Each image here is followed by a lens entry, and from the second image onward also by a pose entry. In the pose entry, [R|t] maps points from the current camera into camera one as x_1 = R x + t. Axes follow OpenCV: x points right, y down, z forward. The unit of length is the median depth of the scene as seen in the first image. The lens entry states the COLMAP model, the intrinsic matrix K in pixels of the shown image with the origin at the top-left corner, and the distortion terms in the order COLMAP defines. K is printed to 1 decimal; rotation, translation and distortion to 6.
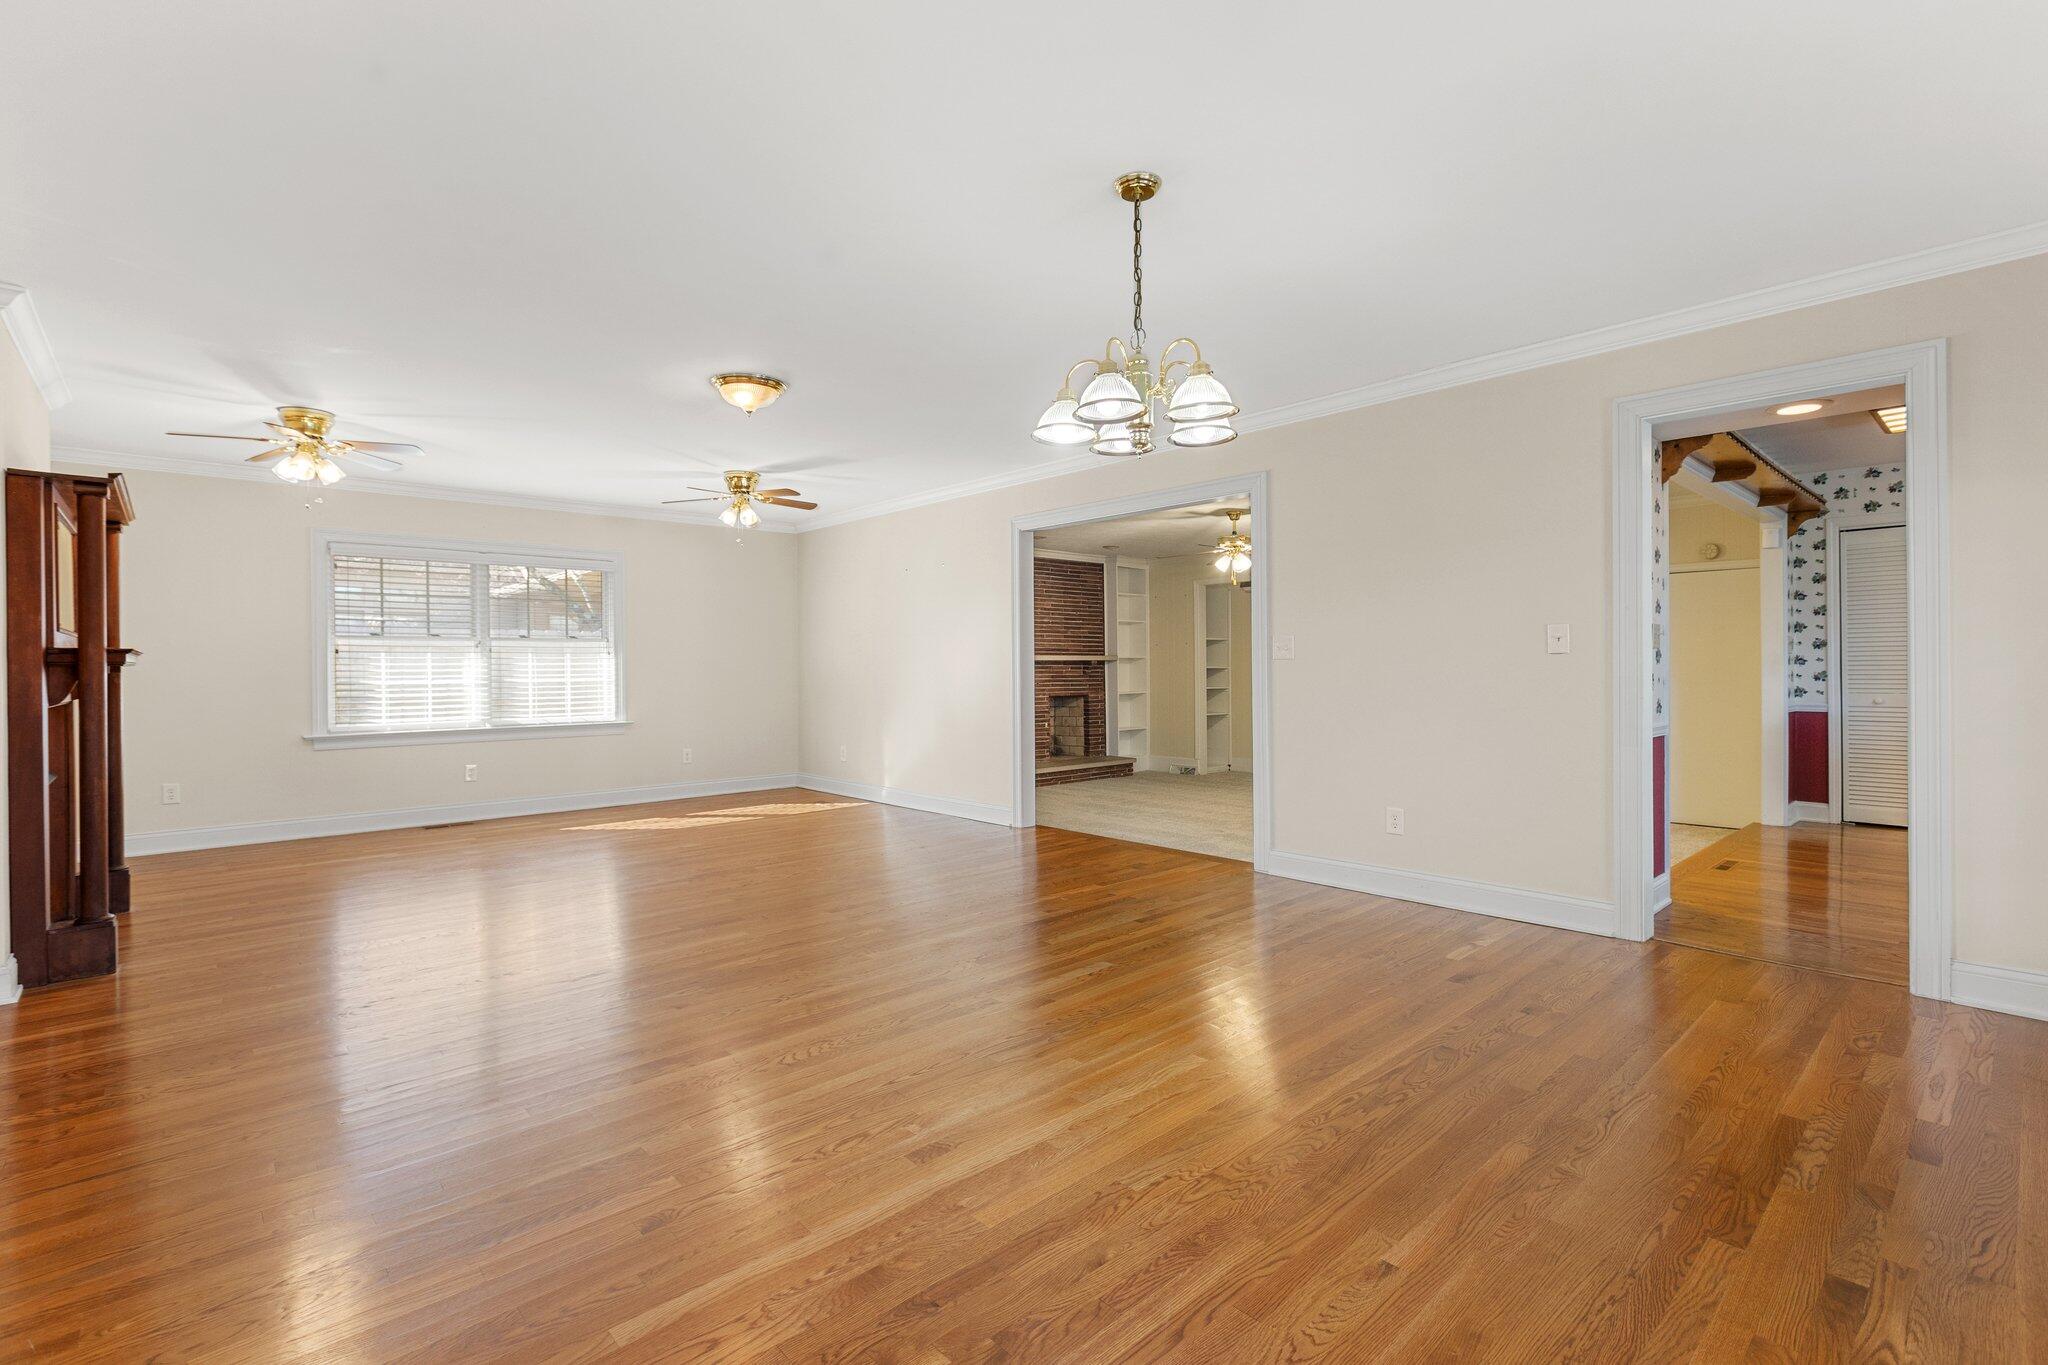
lens RADIAL K [[916.8, 0, 1019.5], [0, 916.8, 670.0], [0, 0, 1]] dist [-0.003354, 0.004134]
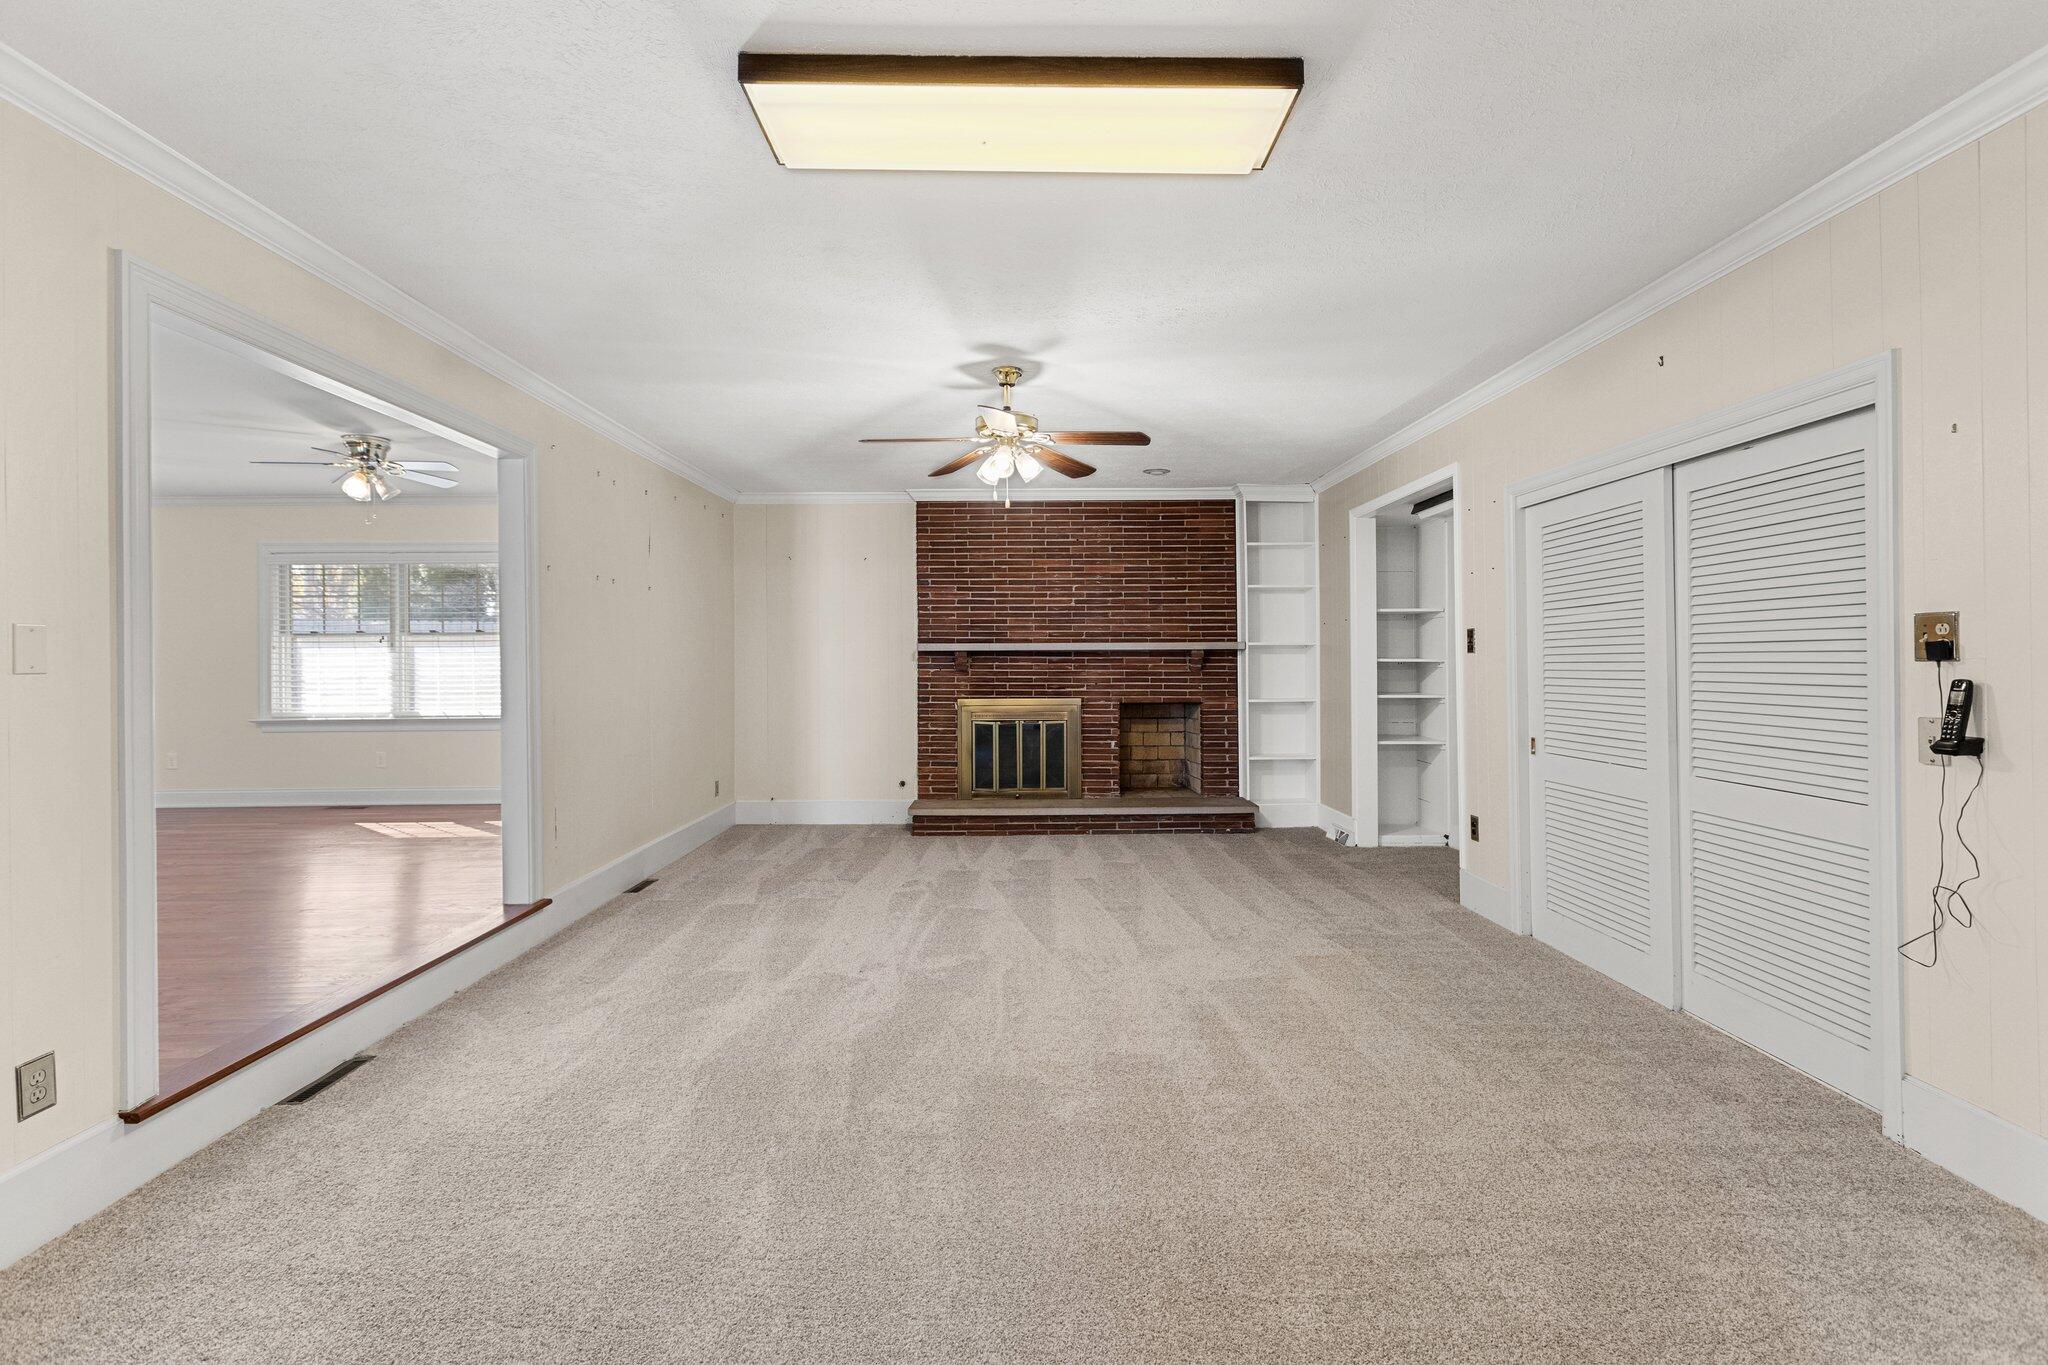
lens RADIAL K [[916.8, 0, 1019.5], [0, 916.8, 670.0], [0, 0, 1]] dist [-0.003354, 0.004134]
pose [[0.769430, 0.009488, -0.638661, 0.404135], [-0.002420, 0.999926, 0.011939, -0.003463], [0.638727, -0.007640, 0.769396, 0.419431]]
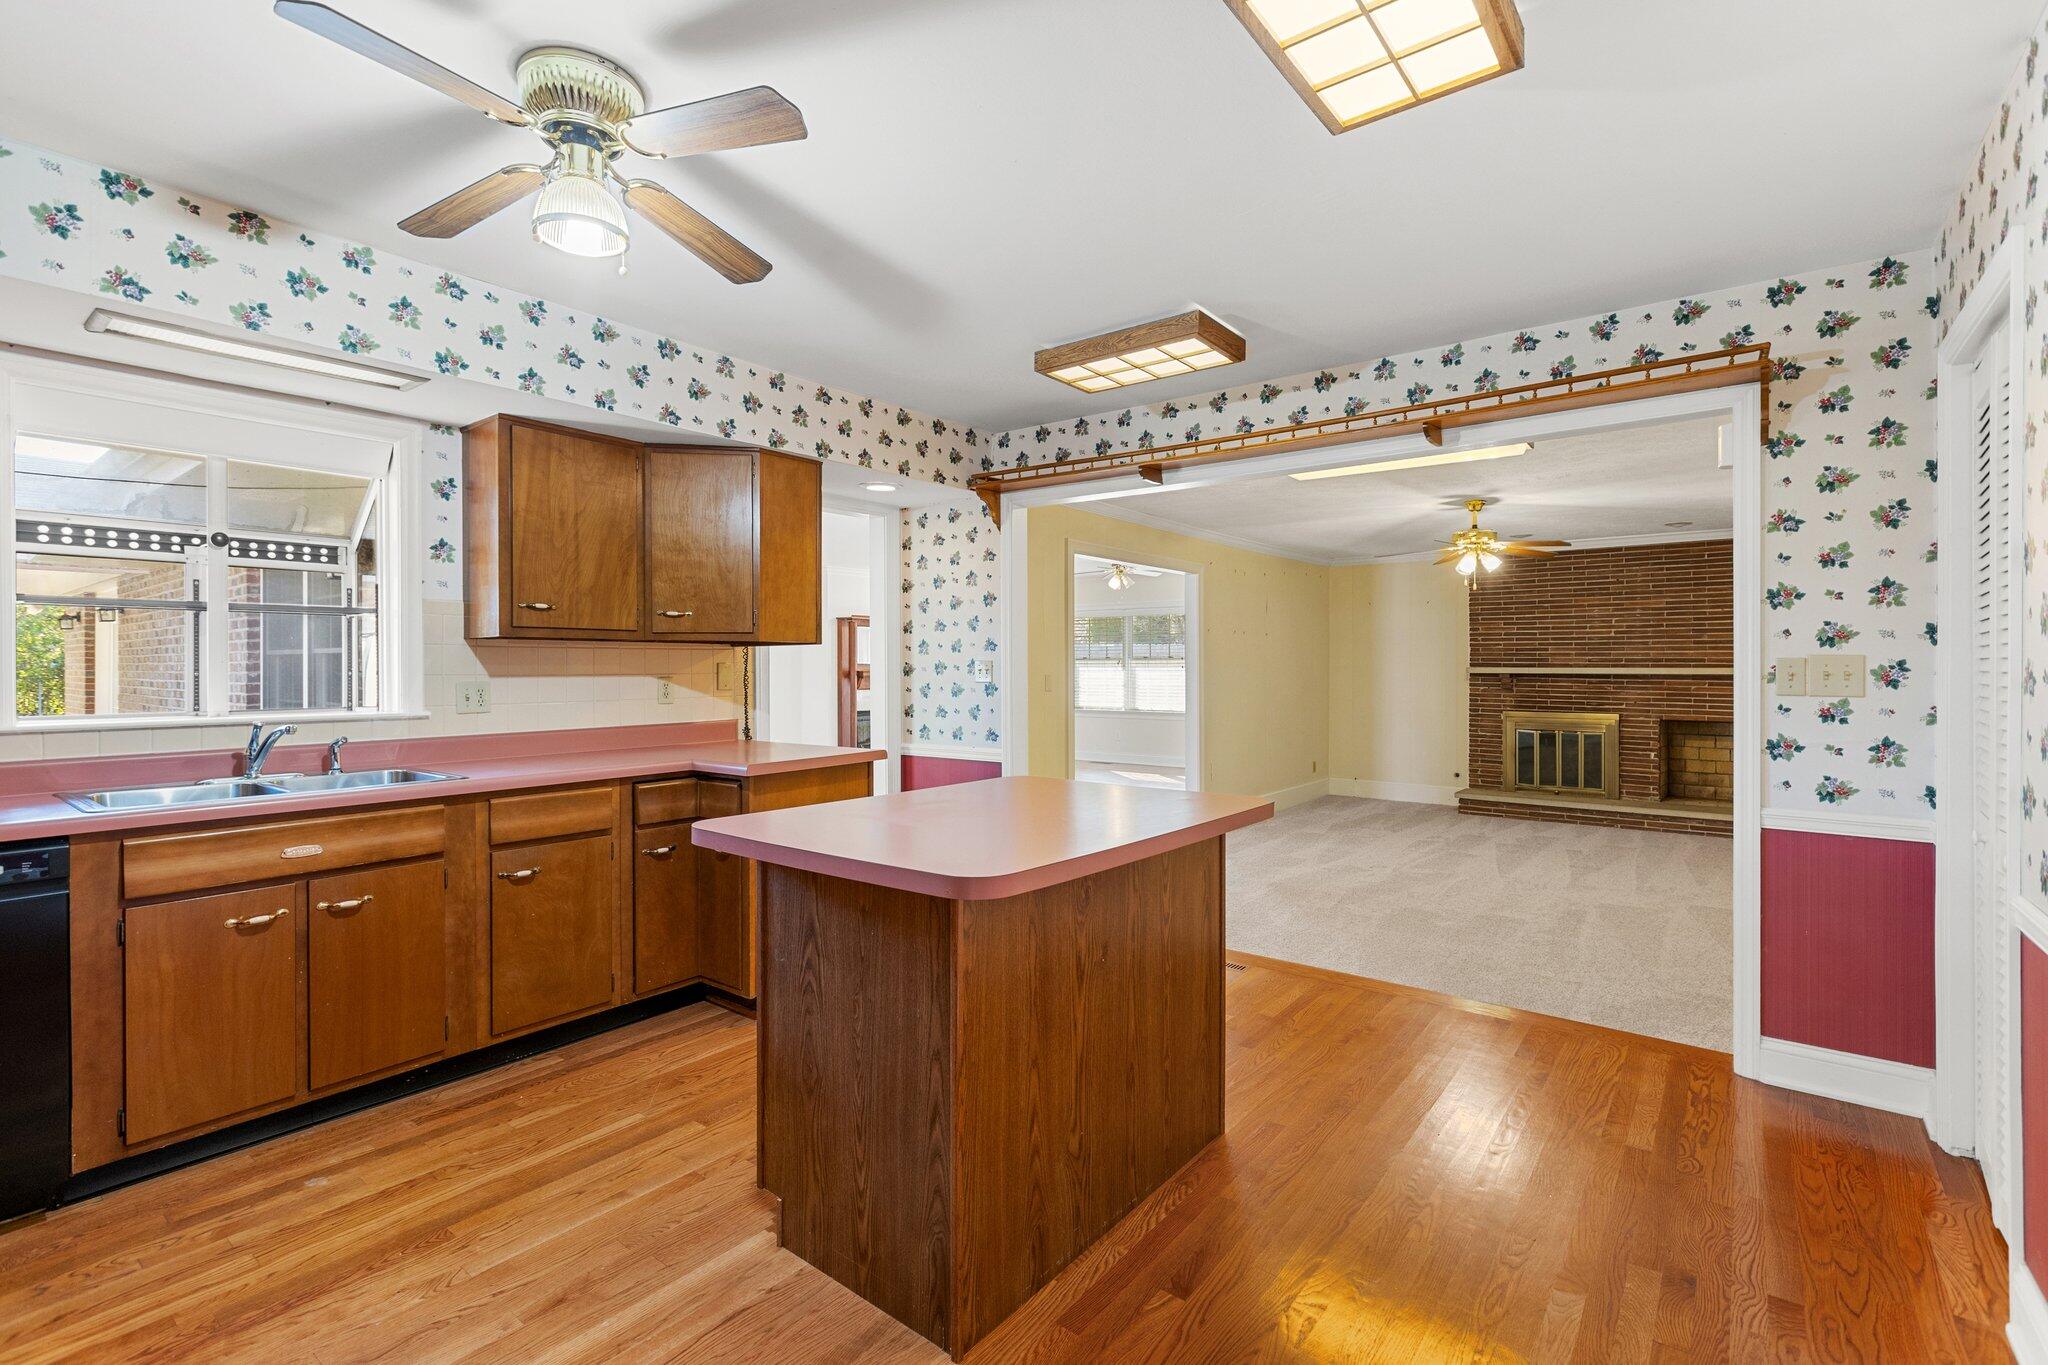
lens RADIAL K [[916.8, 0, 1019.5], [0, 916.8, 670.0], [0, 0, 1]] dist [-0.003354, 0.004134]
pose [[0.188150, 0.010198, -0.982087, 0.689484], [-0.004825, 0.999944, 0.009459, -0.018139], [0.982129, 0.002959, 0.188188, 0.307014]]
